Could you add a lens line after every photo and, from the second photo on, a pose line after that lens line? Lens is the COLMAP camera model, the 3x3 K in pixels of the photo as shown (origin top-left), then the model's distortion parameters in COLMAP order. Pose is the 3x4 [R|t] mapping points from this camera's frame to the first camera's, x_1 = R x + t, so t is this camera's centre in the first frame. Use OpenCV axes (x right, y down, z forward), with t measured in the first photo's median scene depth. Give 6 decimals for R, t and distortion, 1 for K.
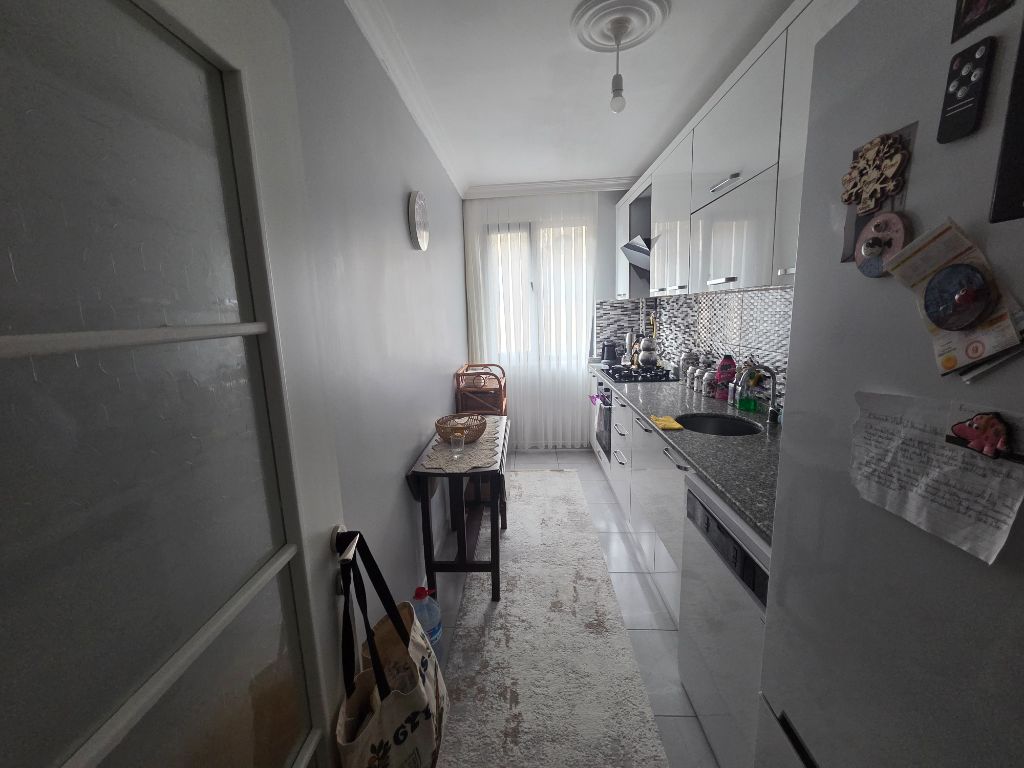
lens RADIAL K [[419.2, 0, 511.1], [0, 419.2, 380.6], [0, 0, 1]] dist [0.002703, -0.000241]
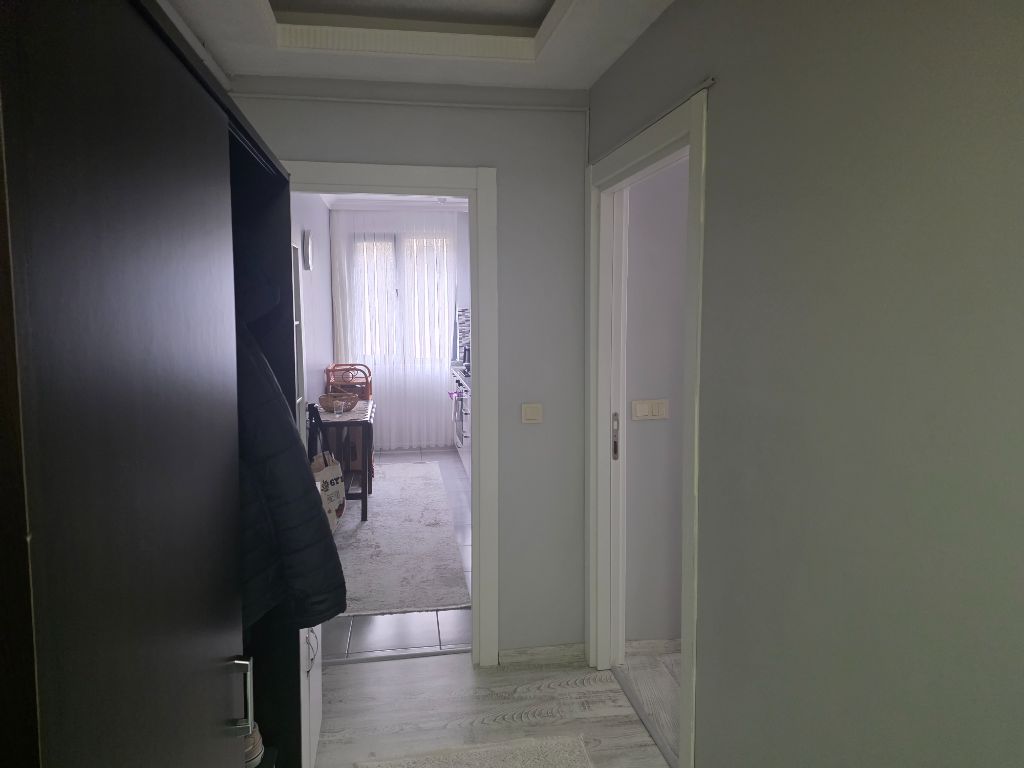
lens RADIAL K [[724.5, 0, 513.2], [0, 724.5, 378.7], [0, 0, 1]] dist [0.193033, -0.000067]
pose [[0.981902, 0.008783, 0.189187, -0.010425], [0.005258, 0.997275, -0.073592, 0.145312], [-0.189318, 0.073255, 0.979179, -0.952009]]
